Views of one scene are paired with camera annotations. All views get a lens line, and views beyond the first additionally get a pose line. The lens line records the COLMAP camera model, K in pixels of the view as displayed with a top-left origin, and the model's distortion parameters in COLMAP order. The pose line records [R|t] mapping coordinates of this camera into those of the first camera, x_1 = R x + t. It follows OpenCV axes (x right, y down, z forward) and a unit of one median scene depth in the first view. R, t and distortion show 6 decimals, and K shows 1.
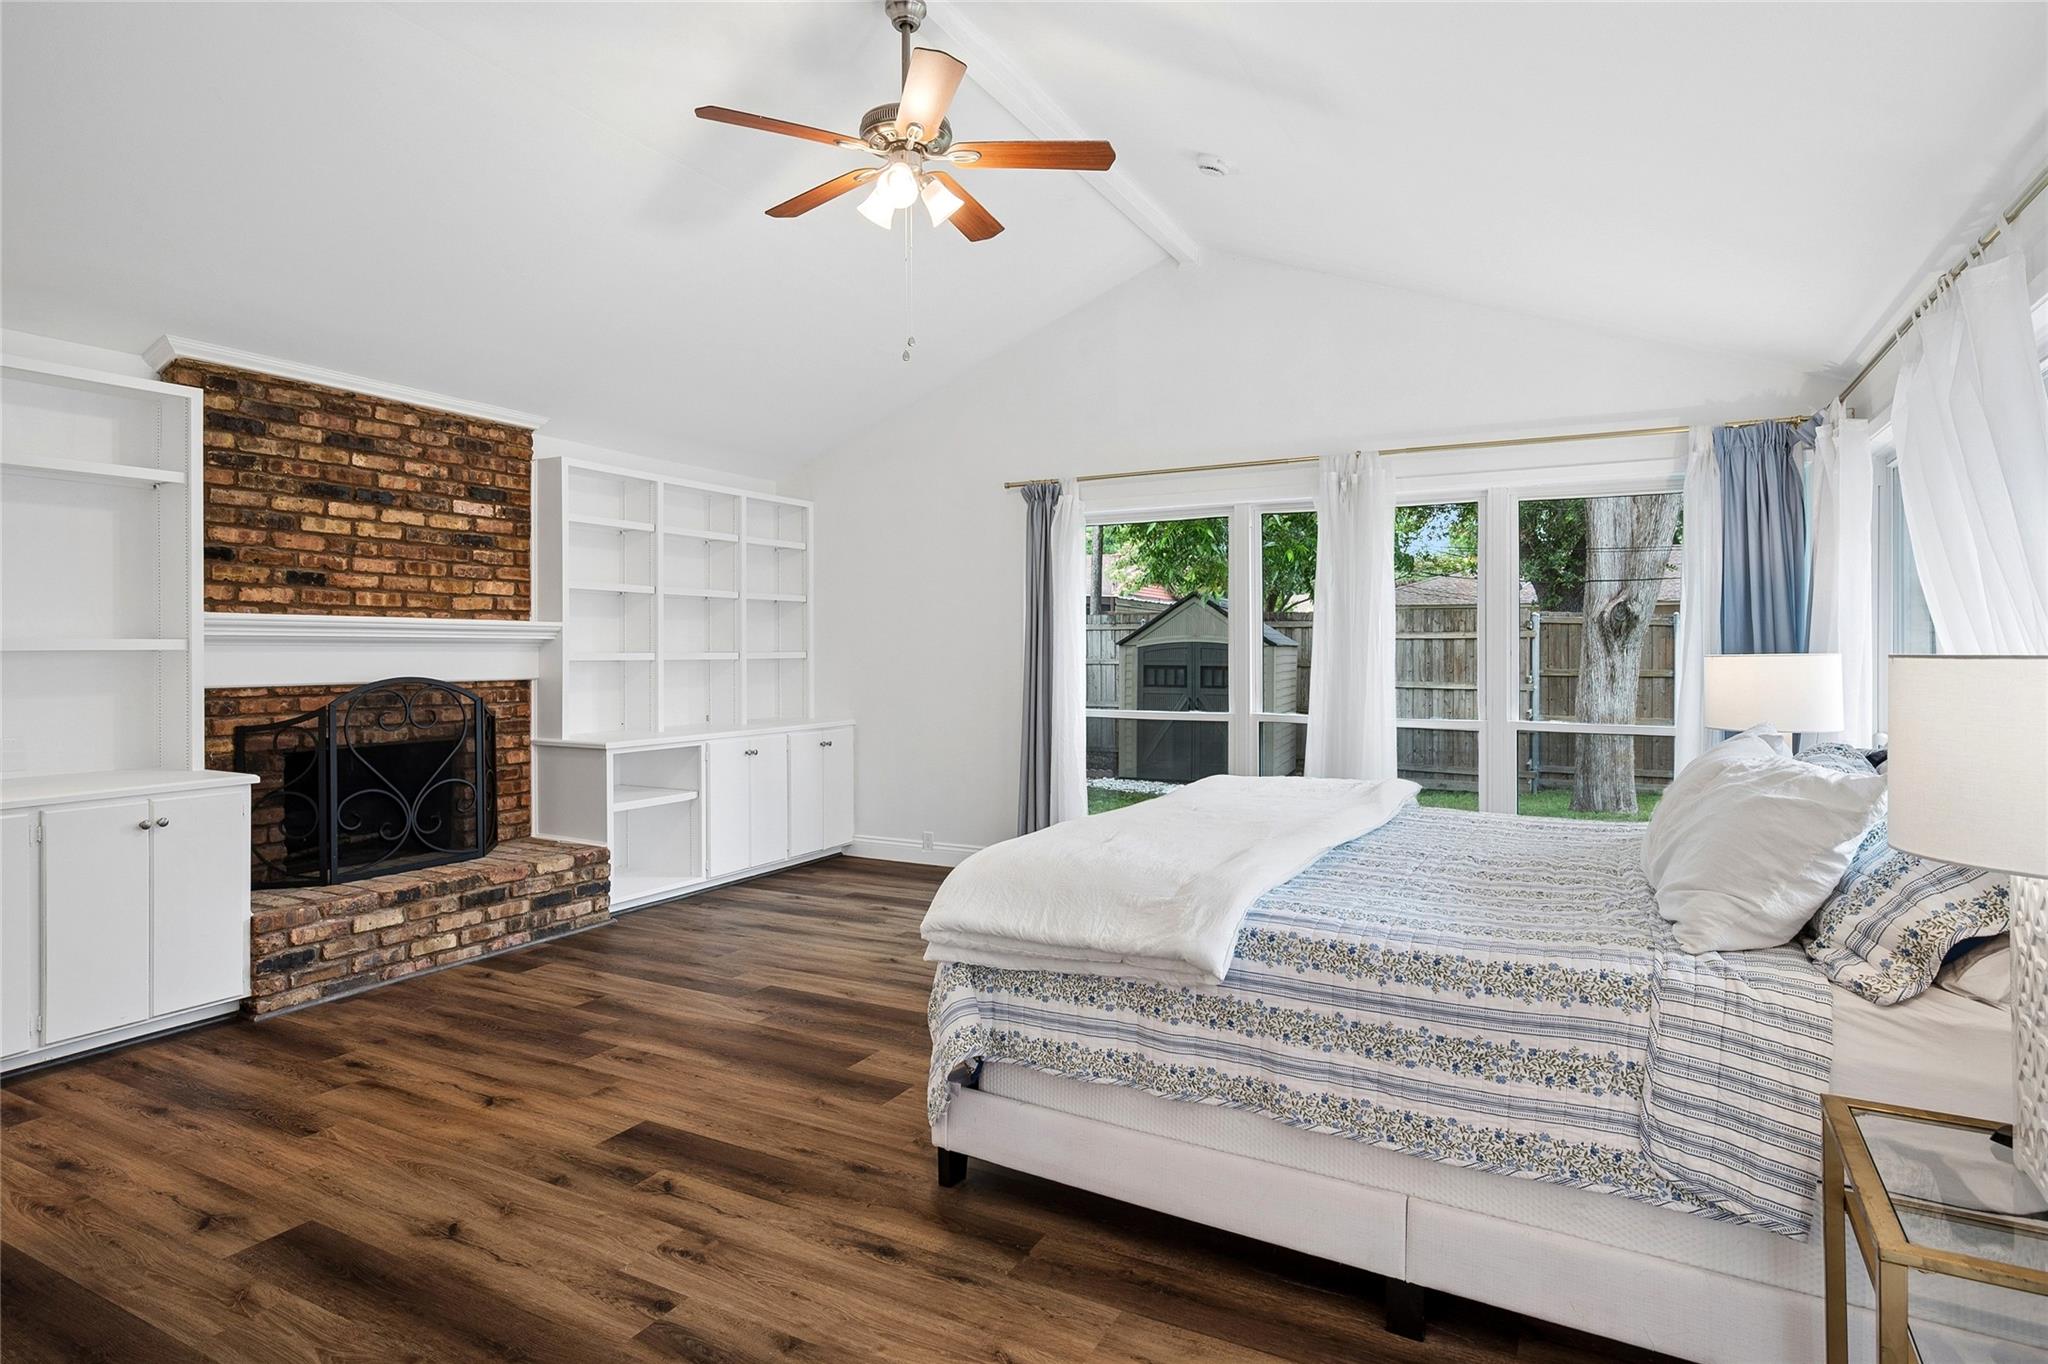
lens RADIAL K [[1102.1, 0, 1024.3], [0, 1102.1, 644.5], [0, 0, 1]] dist [-0.004394, -0.000539]
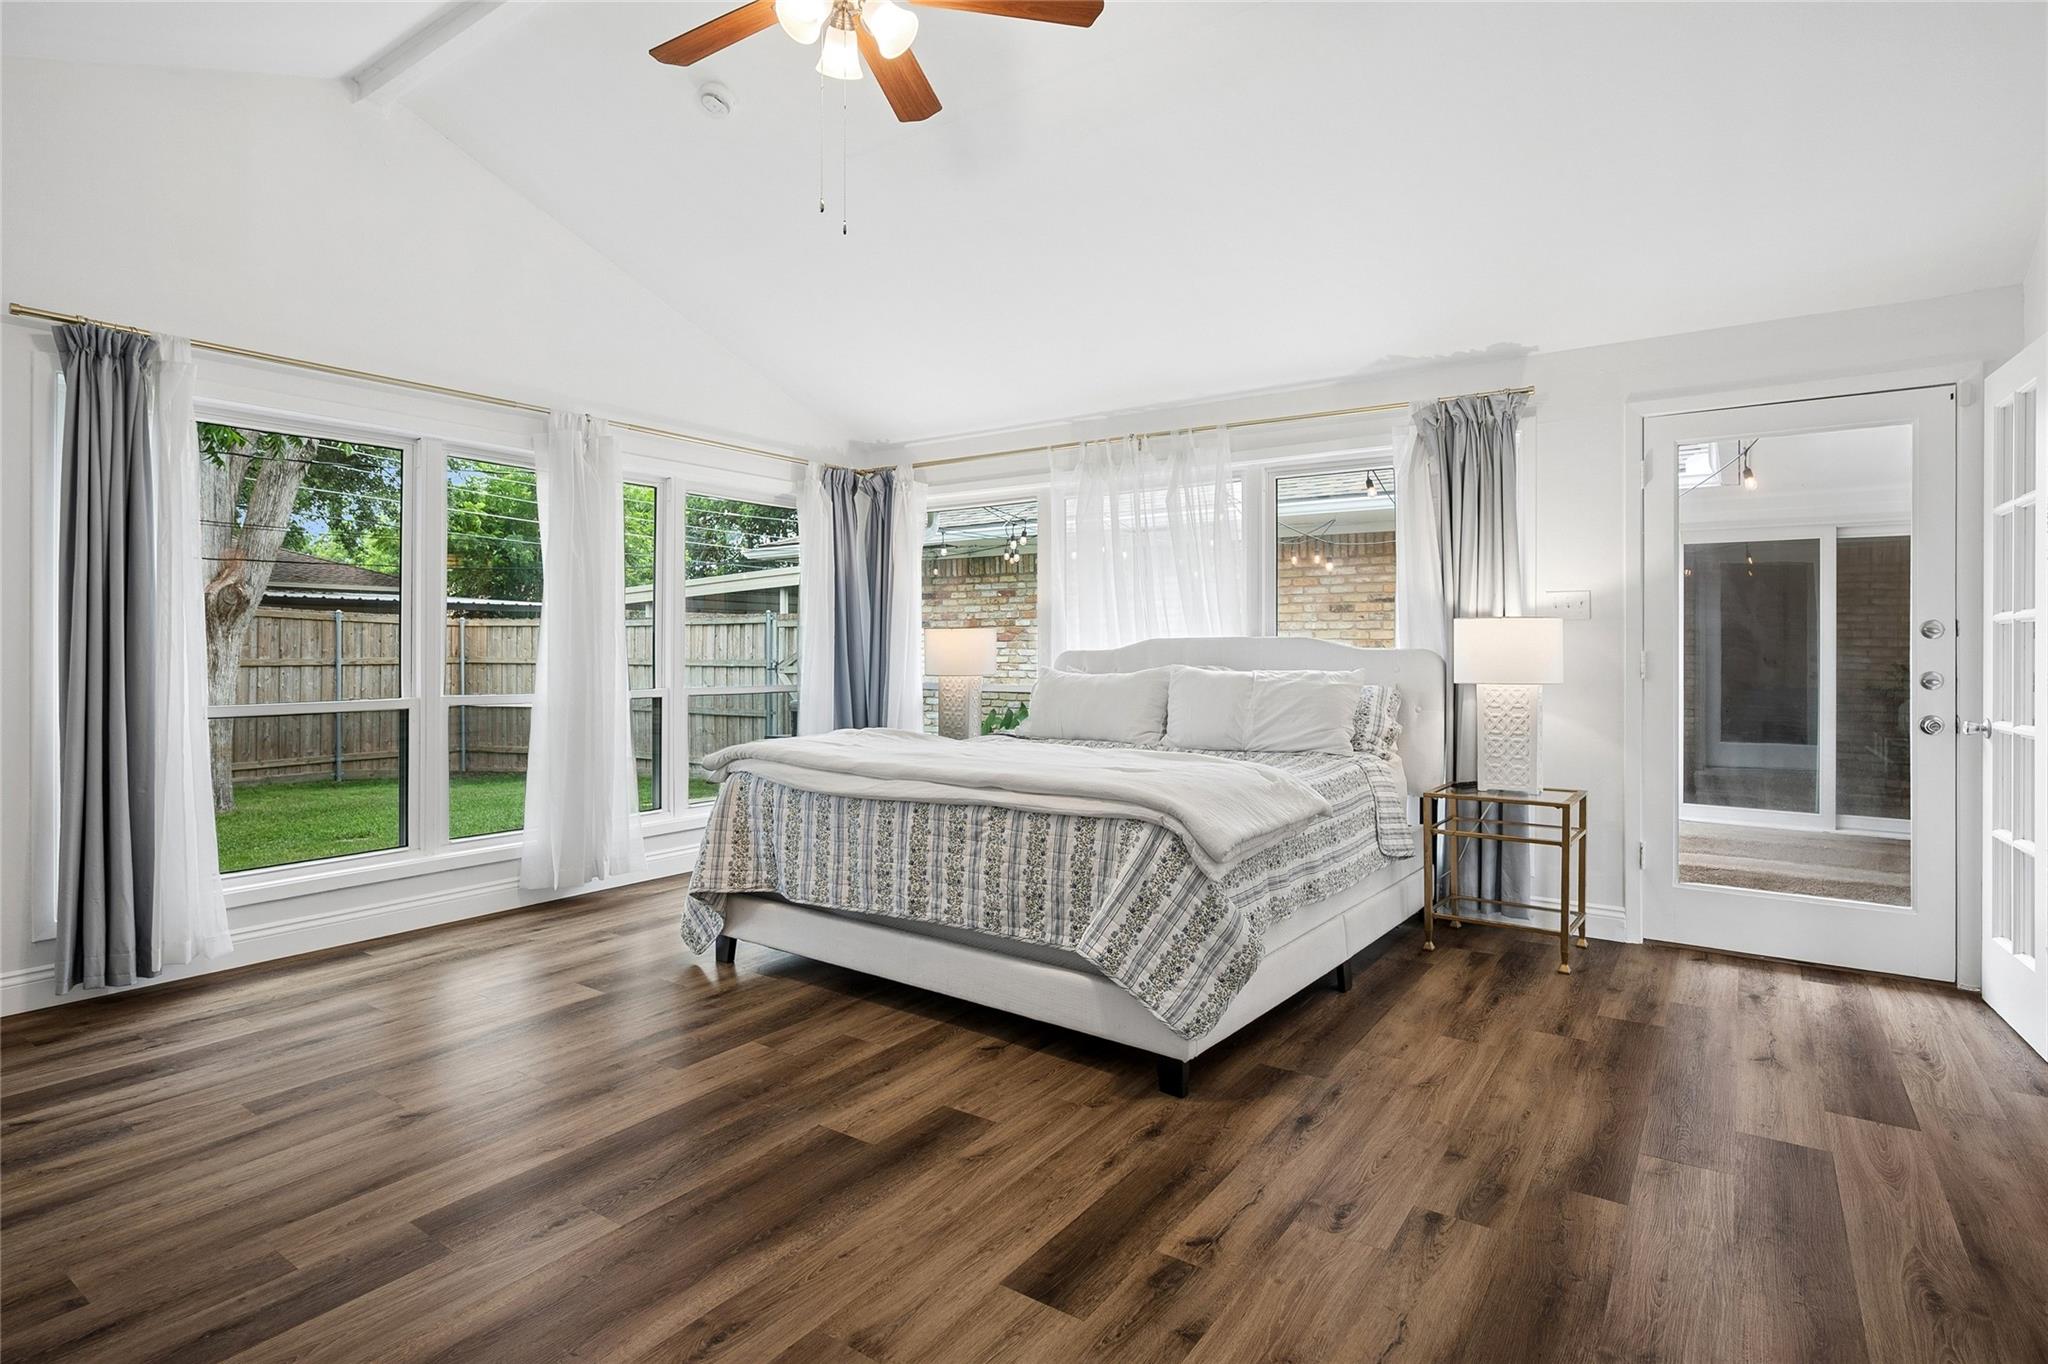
lens RADIAL K [[1039.5, 0, 1020.9], [0, 1039.5, 636.8], [0, 0, 1]] dist [-0.002886, -0.000949]
pose [[0.115814, 0.010912, 0.993211, -1.151119], [-0.004596, 0.999935, -0.010450, 0.054998], [-0.993260, -0.003354, 0.115857, 1.084718]]
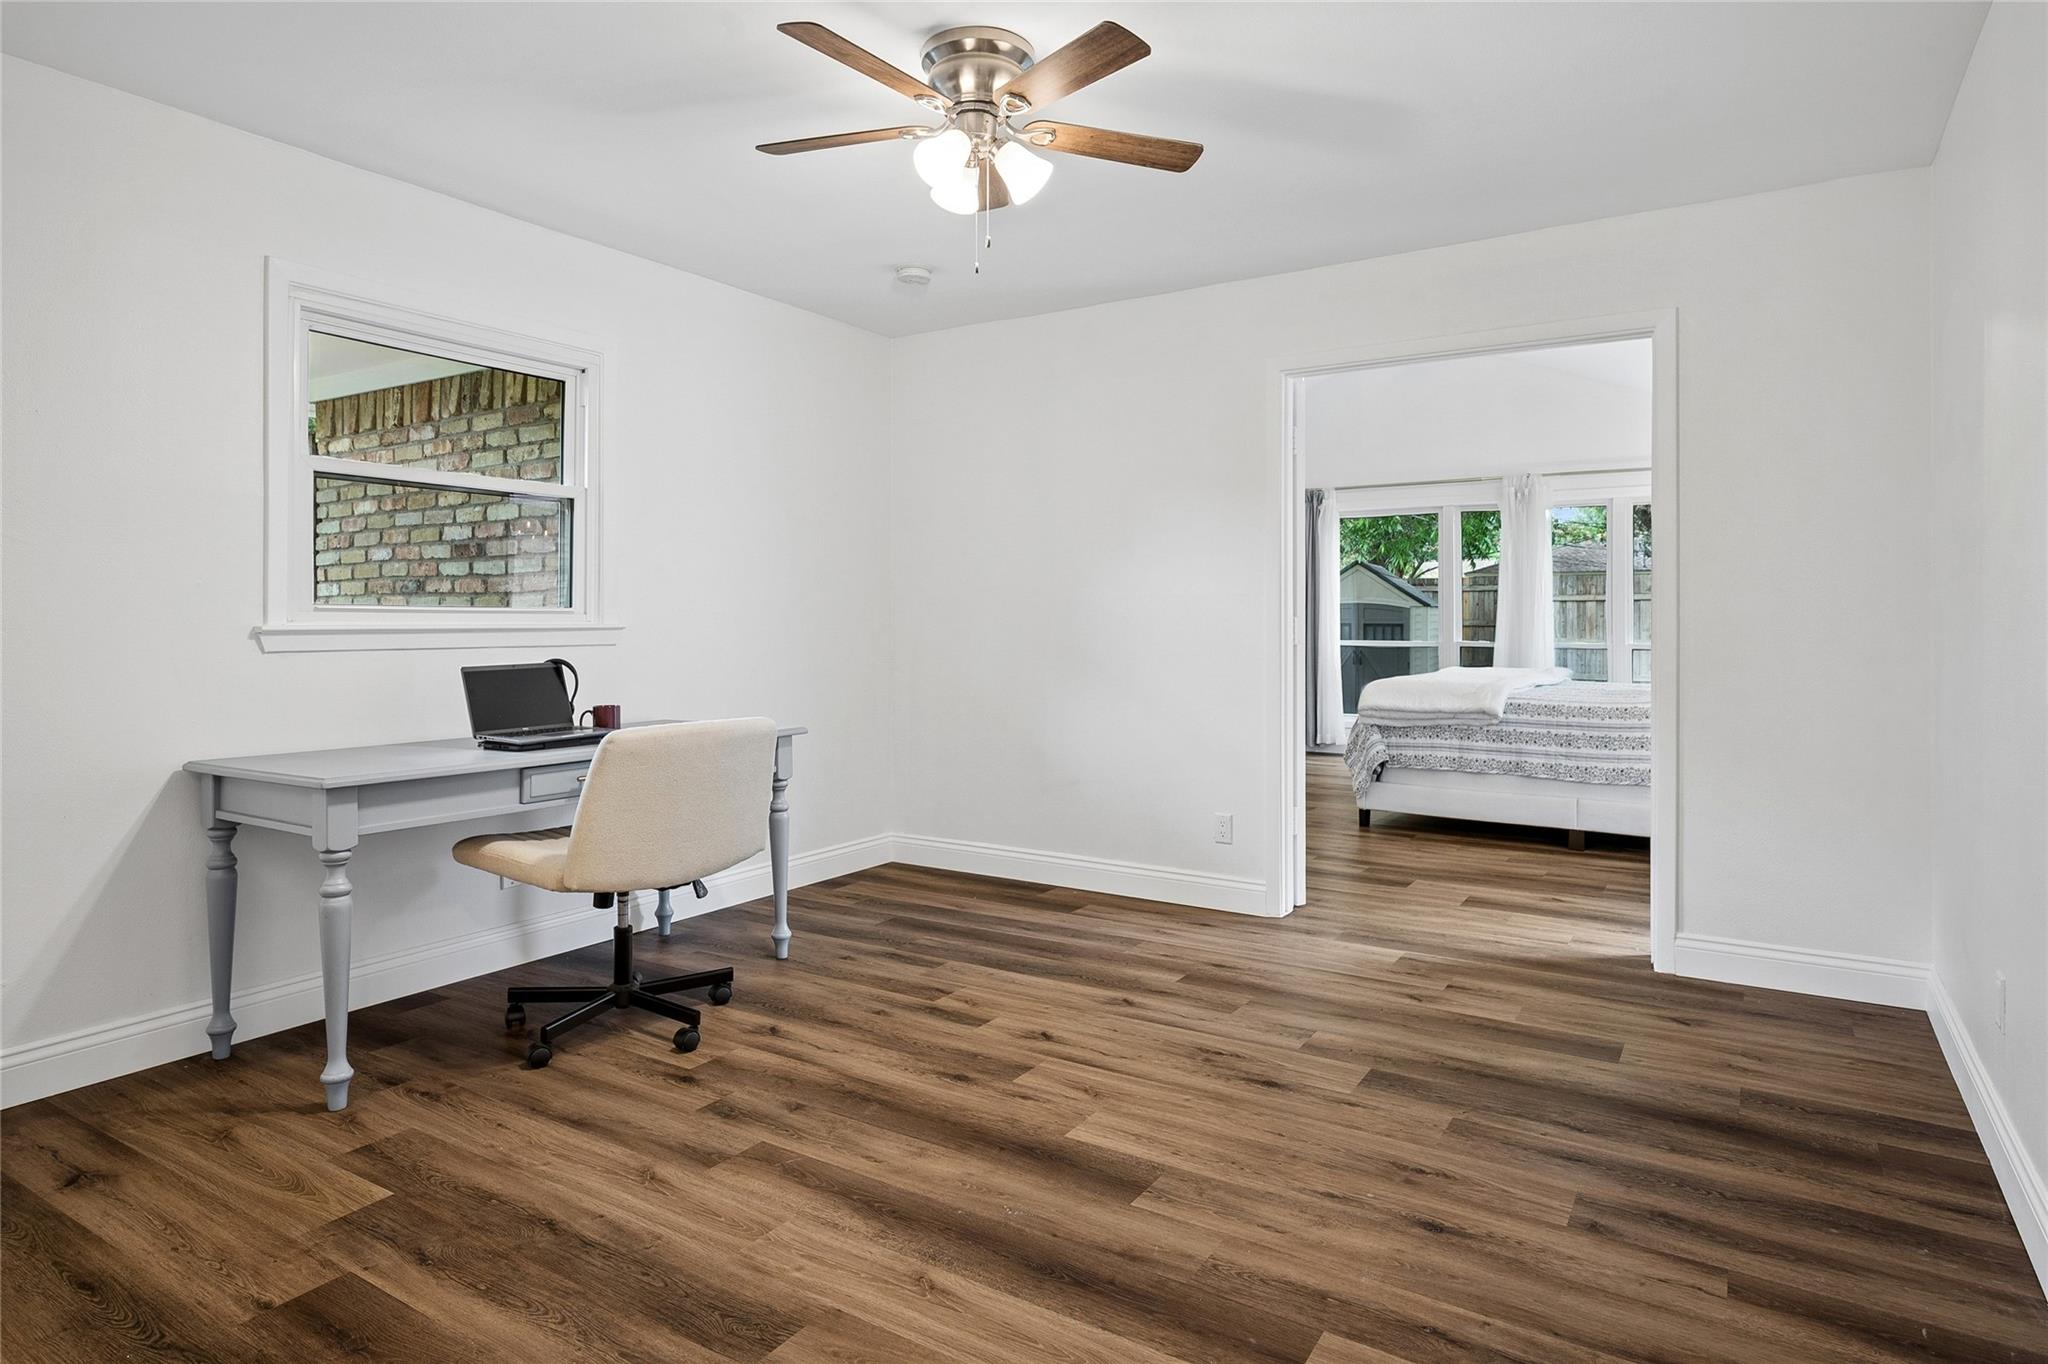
lens RADIAL K [[1154.8, 0, 1022.1], [0, 1154.8, 610.5], [0, 0, 1]] dist [0.001304, -0.000020]
pose [[0.996914, 0.003907, -0.078404, -0.610563], [-0.004065, 0.999990, -0.001856, 0.056140], [0.078396, 0.002169, 0.996920, -1.489526]]
